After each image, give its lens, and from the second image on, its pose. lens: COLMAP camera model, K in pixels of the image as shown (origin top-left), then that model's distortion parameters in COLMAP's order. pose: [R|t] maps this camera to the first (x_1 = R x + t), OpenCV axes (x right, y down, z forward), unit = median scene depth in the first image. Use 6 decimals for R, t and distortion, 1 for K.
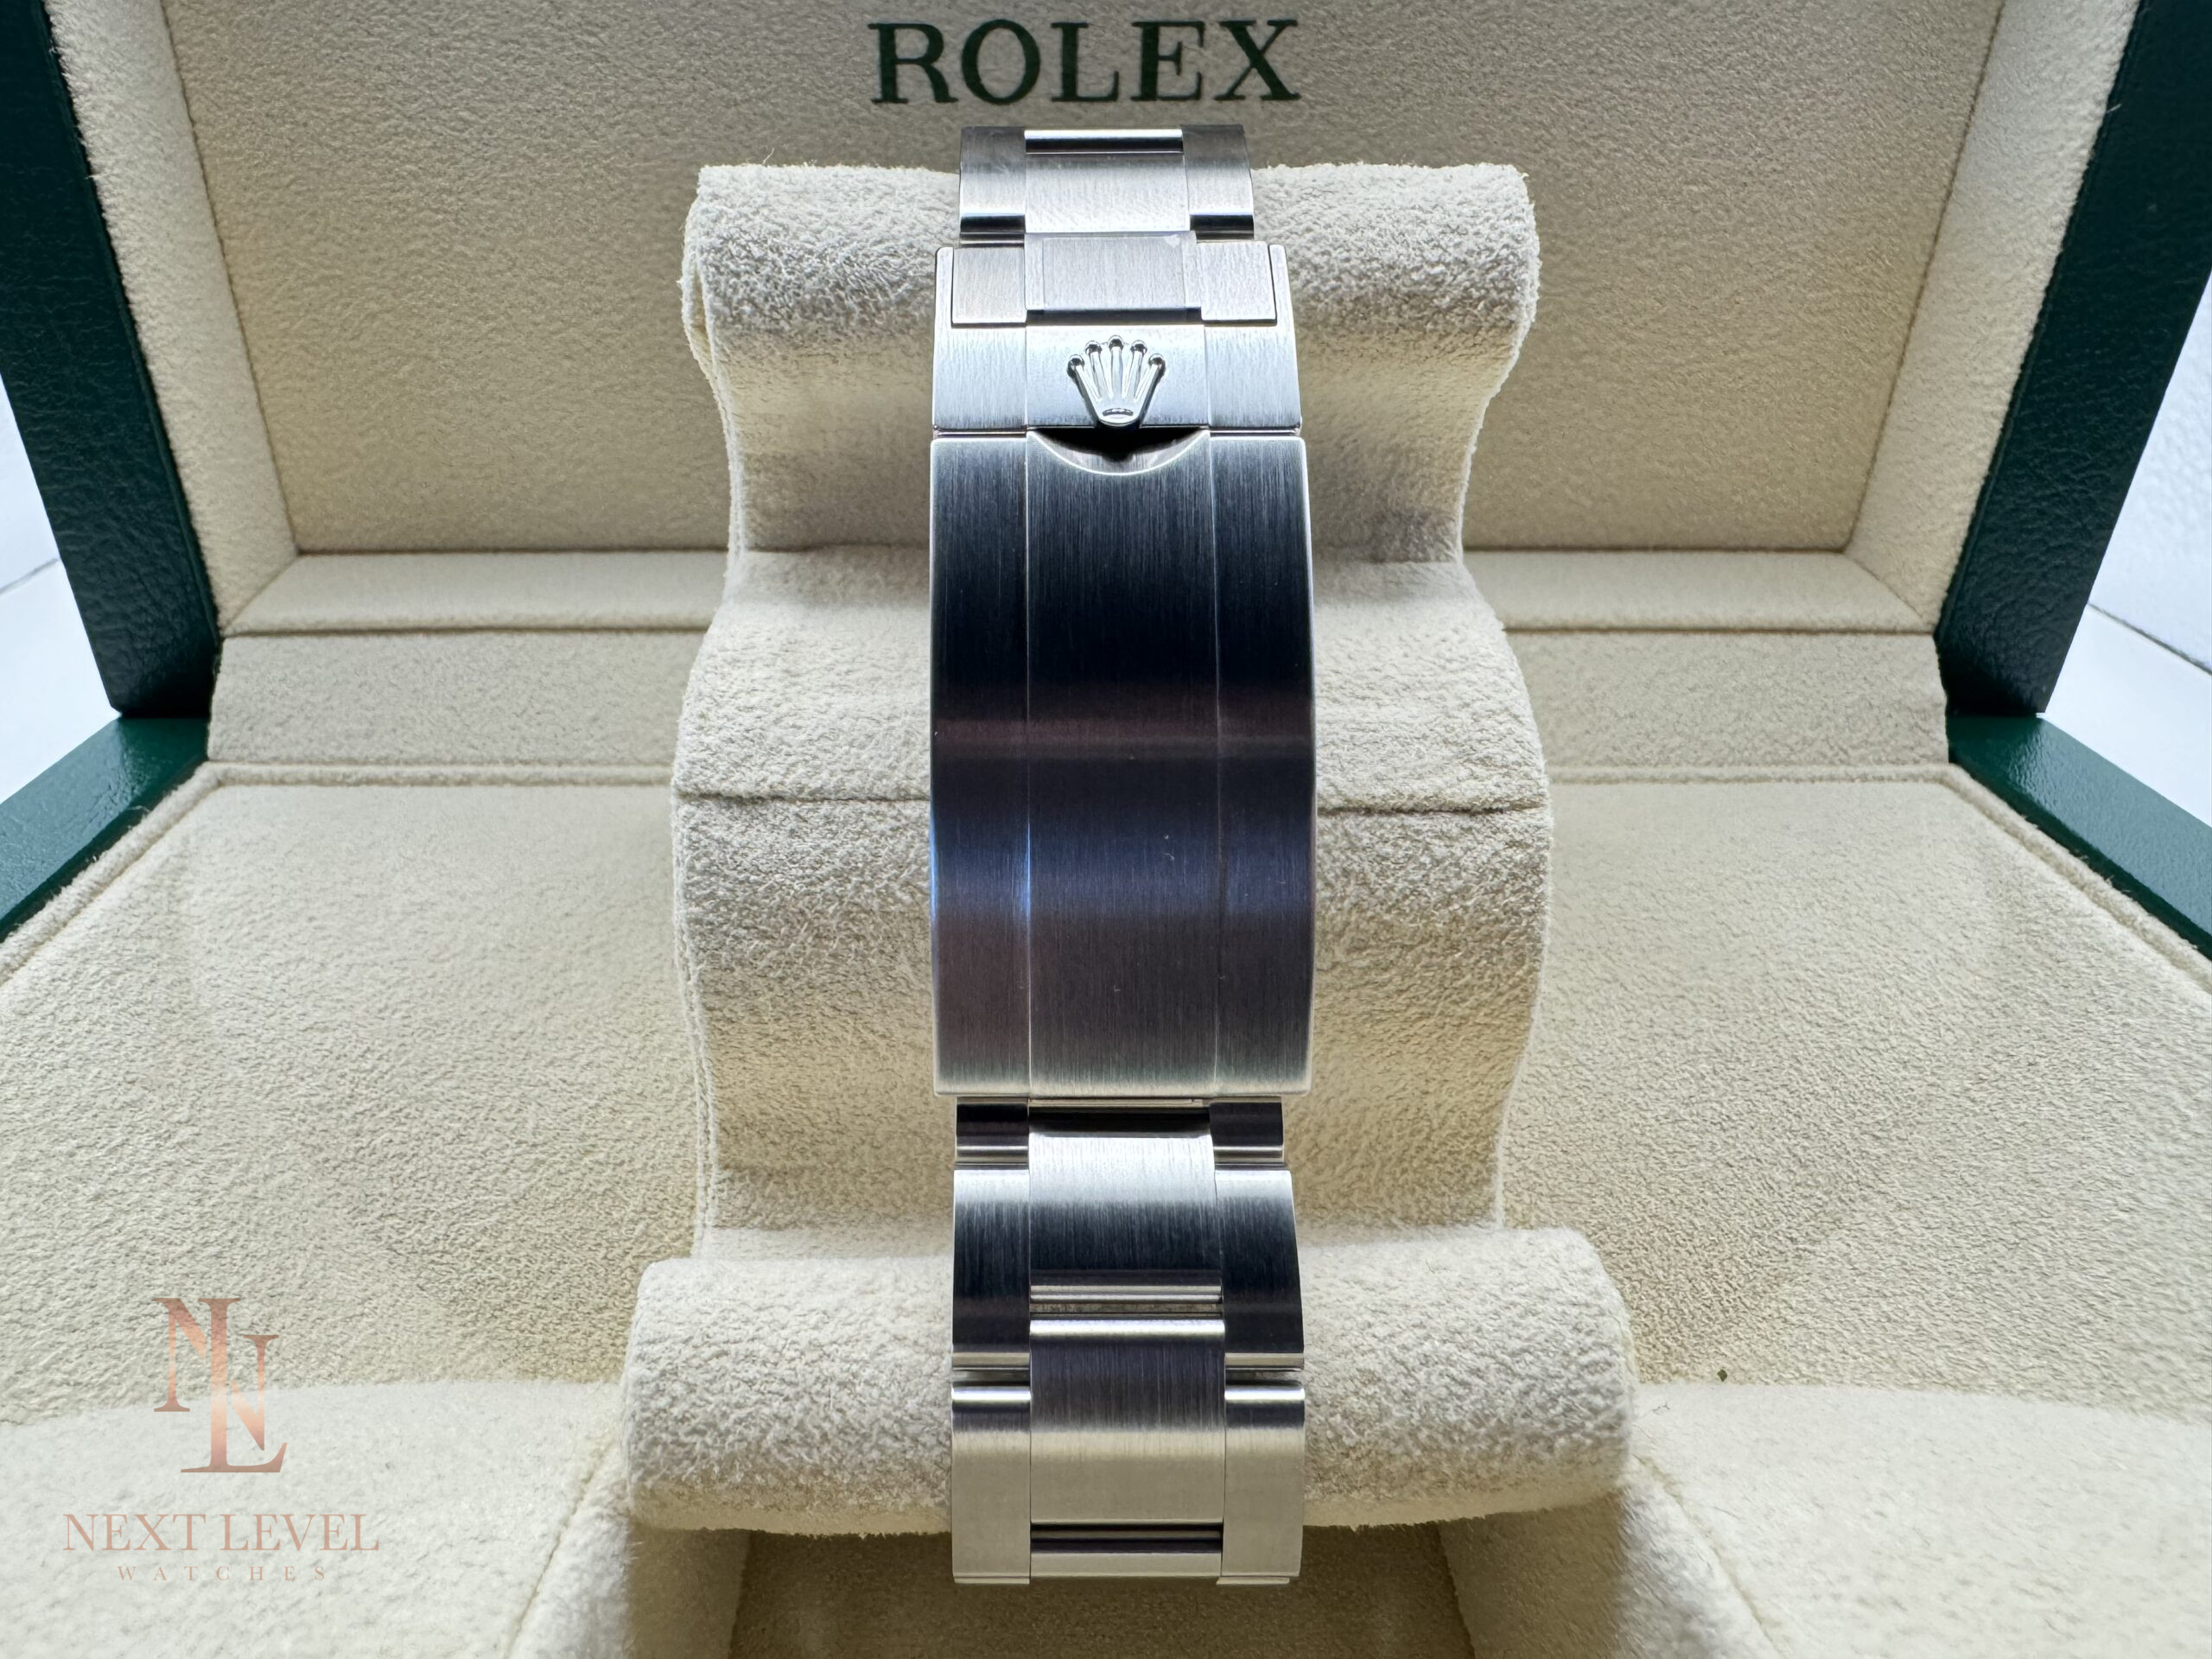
lens RADIAL K [[1583.3, 0, 1007.0], [0, 1583.3, 832.3], [0, 0, 1]] dist [-0.004812, 0.002171]
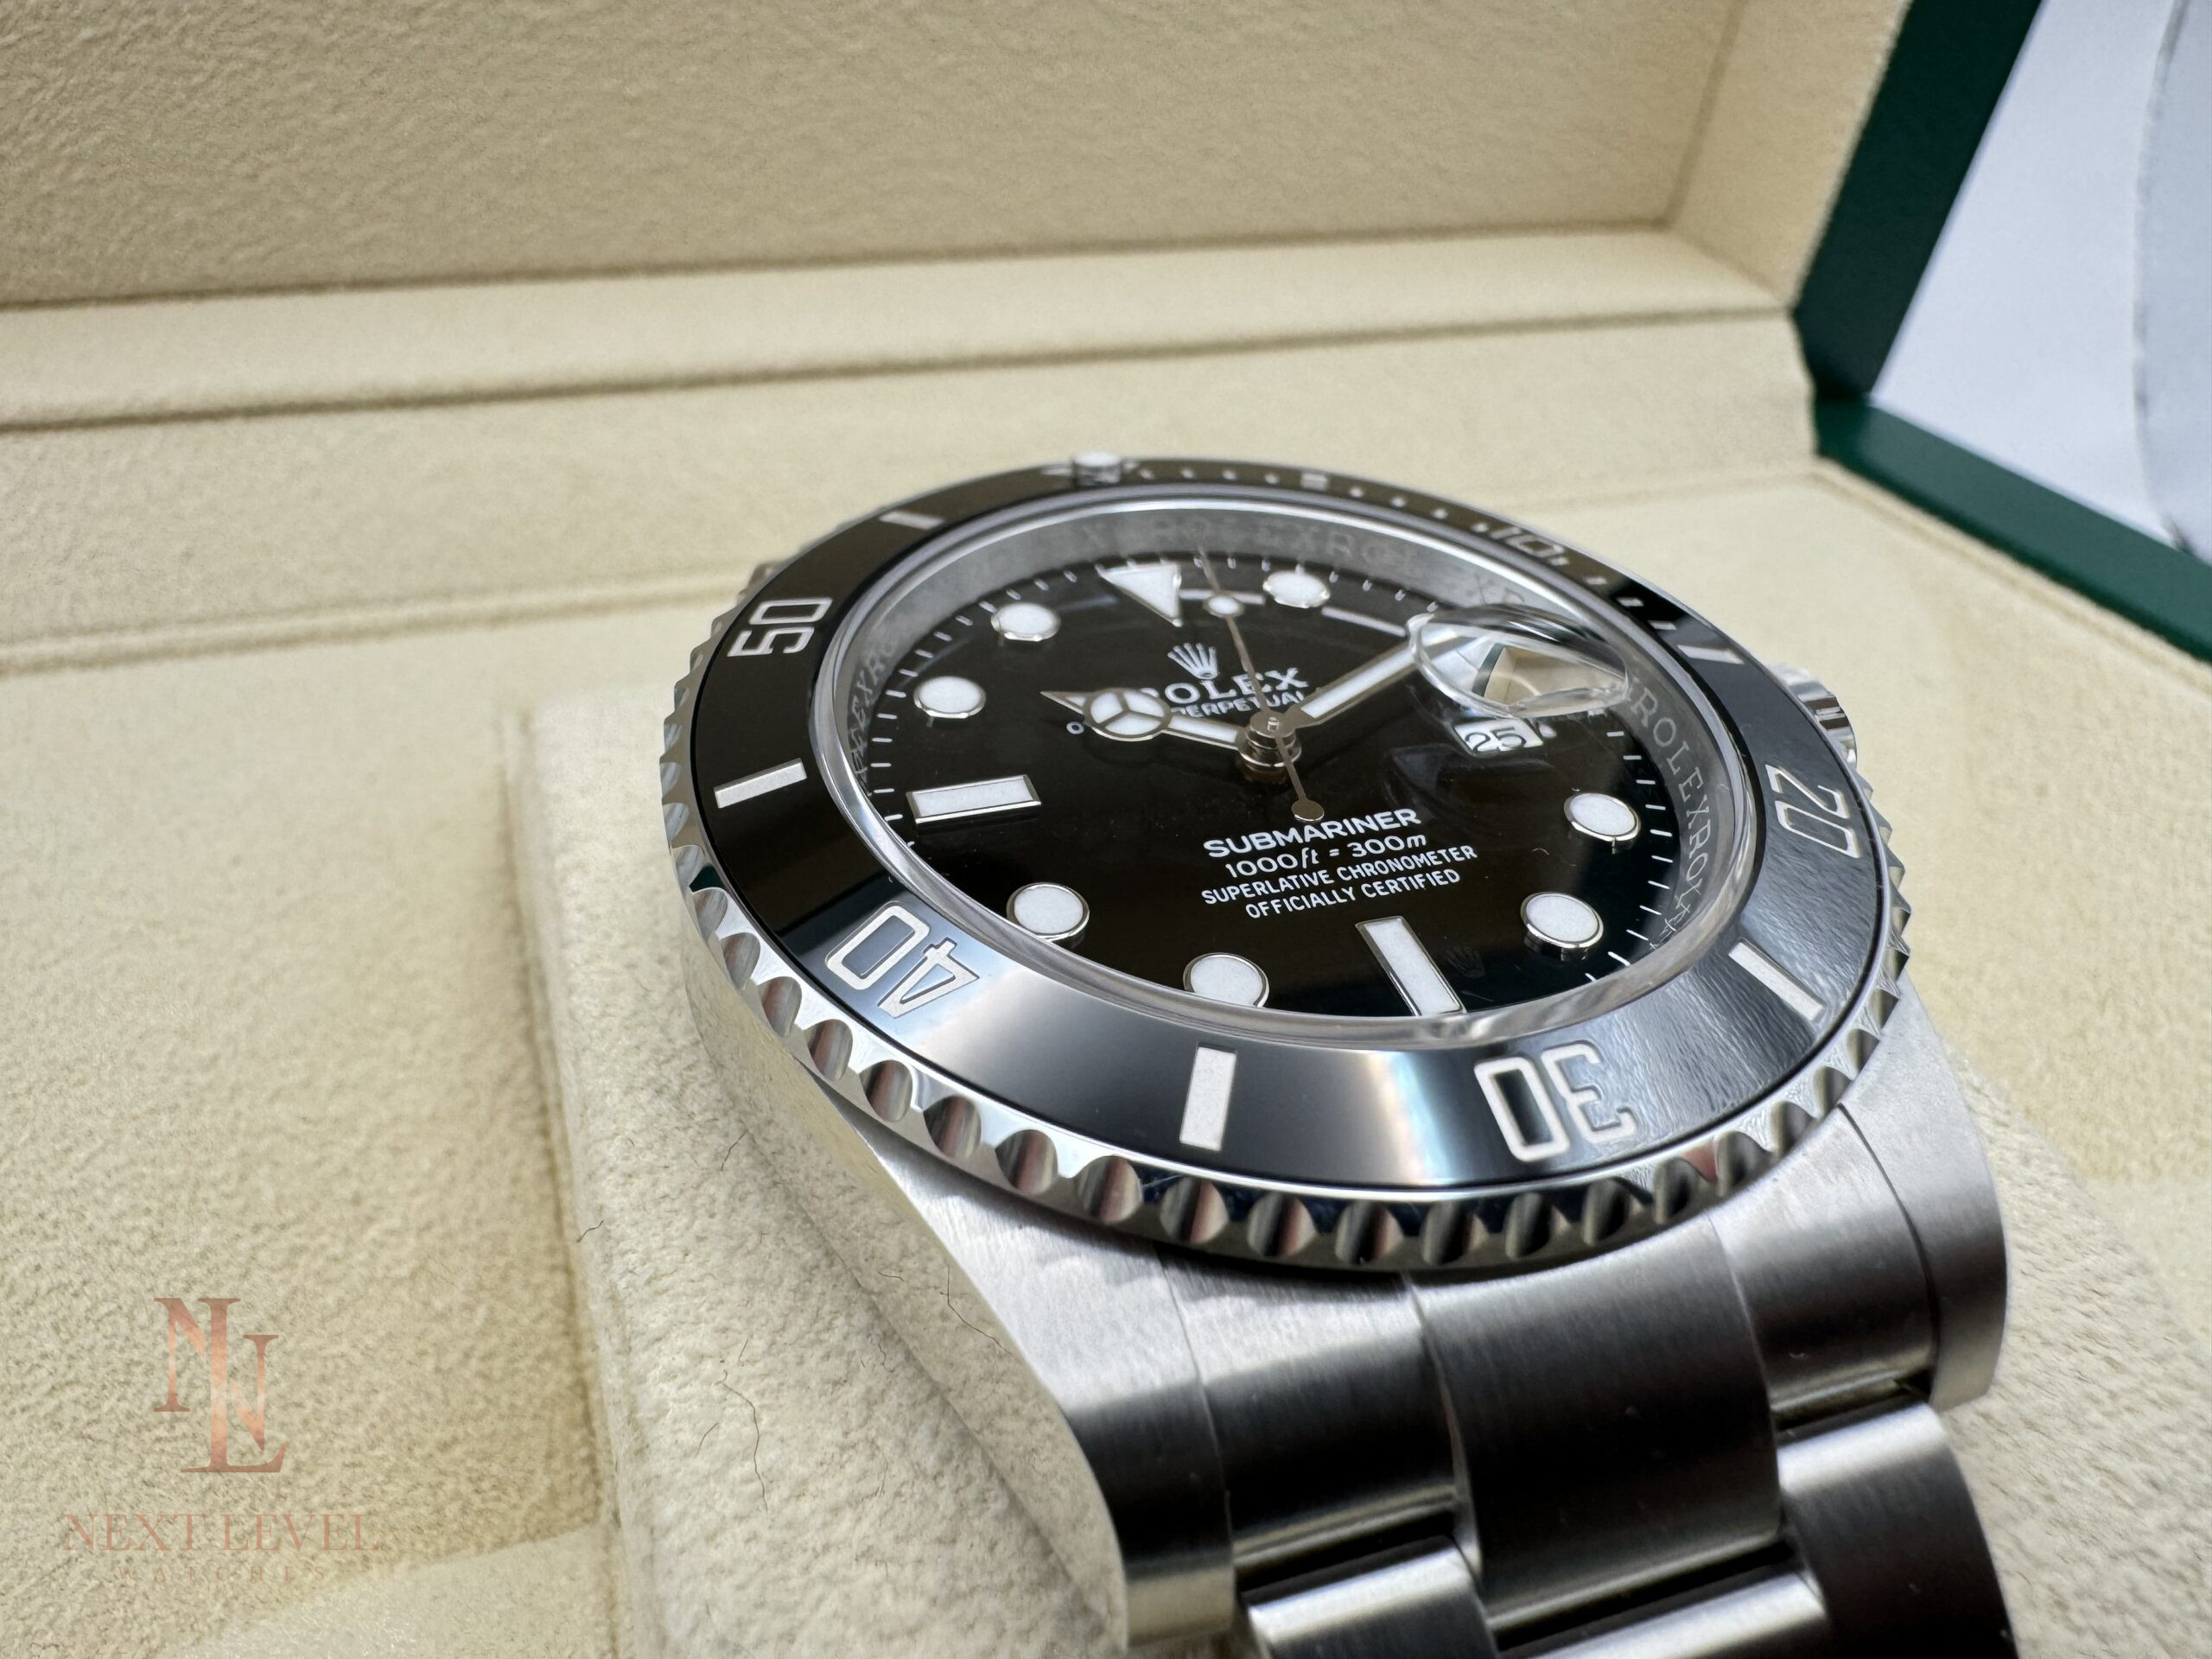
lens RADIAL K [[1589.7, 0, 1000.9], [0, 1589.7, 828.7], [0, 0, 1]] dist [0.006768, -0.010305]
pose [[0.950562, -0.145523, 0.274326, -0.148838], [0.101300, 0.980387, 0.169058, -0.040567], [-0.293547, -0.132911, 0.946660, 0.264539]]
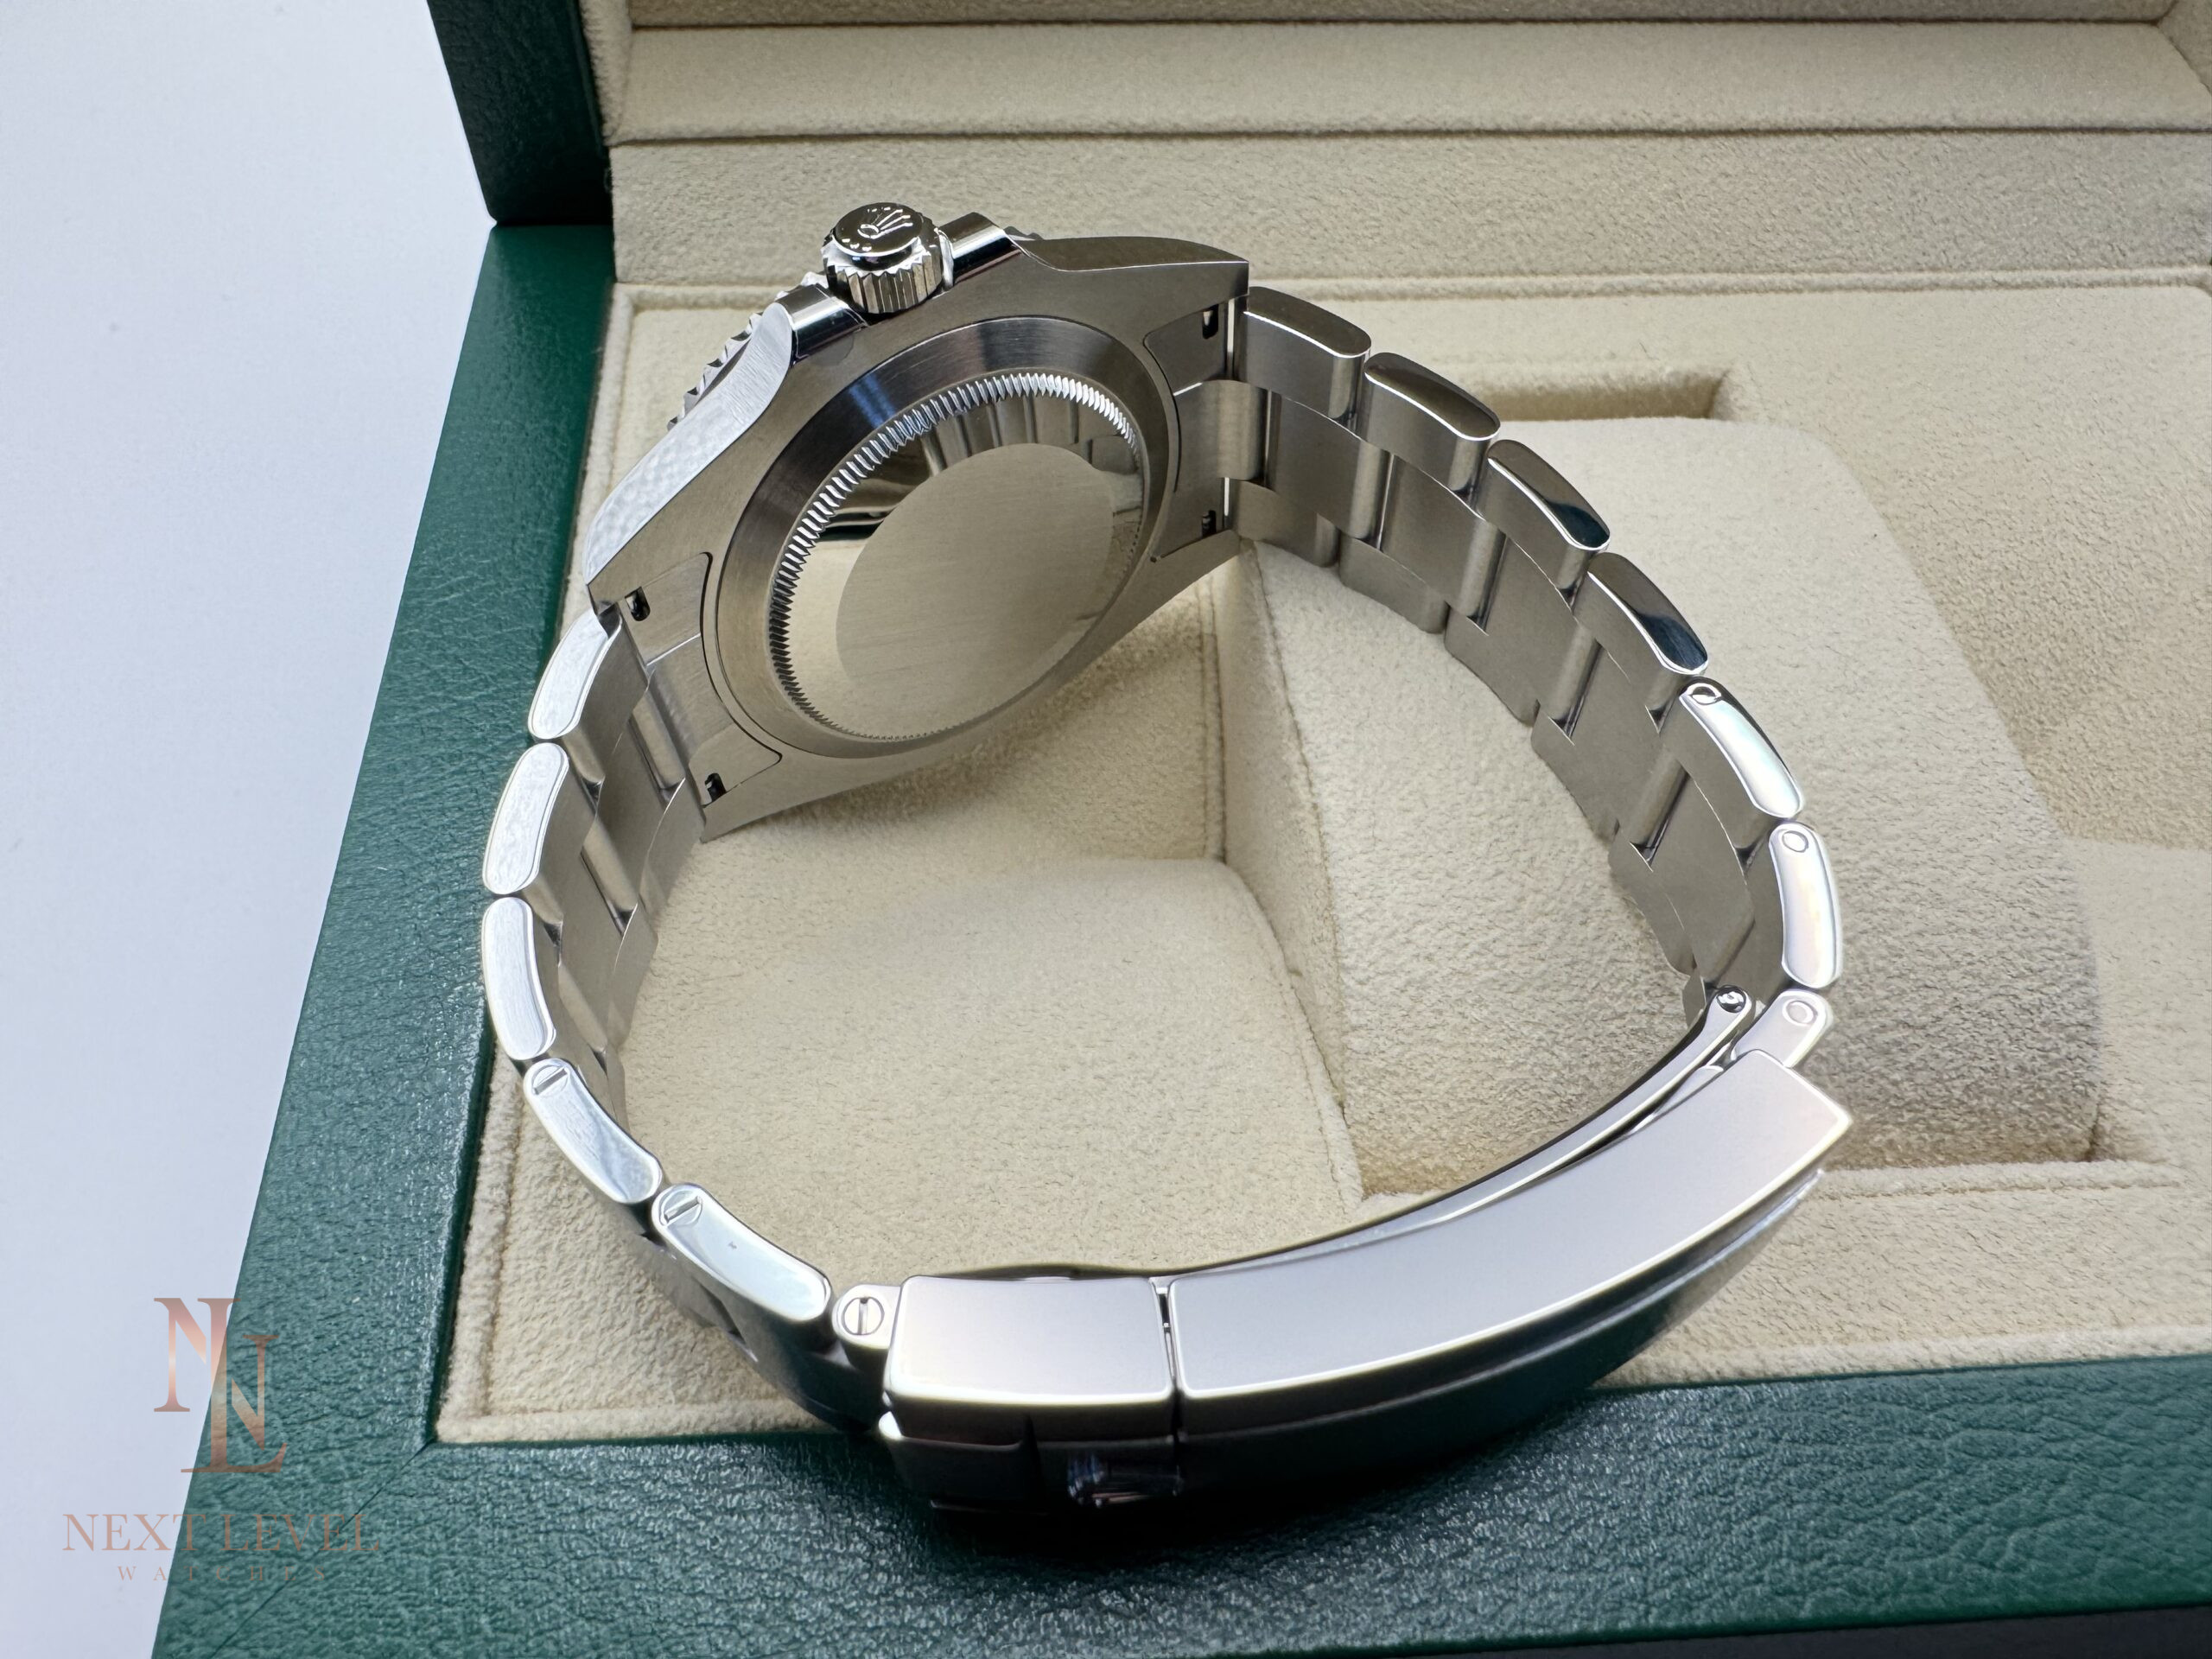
lens RADIAL K [[1583.3, 0, 1007.0], [0, 1583.3, 832.3], [0, 0, 1]] dist [-0.004812, 0.002171]
pose [[0.997351, -0.036136, 0.063128, -0.365493], [0.003996, 0.893781, 0.448486, -0.207603], [-0.072629, -0.447046, 0.891558, -0.116639]]
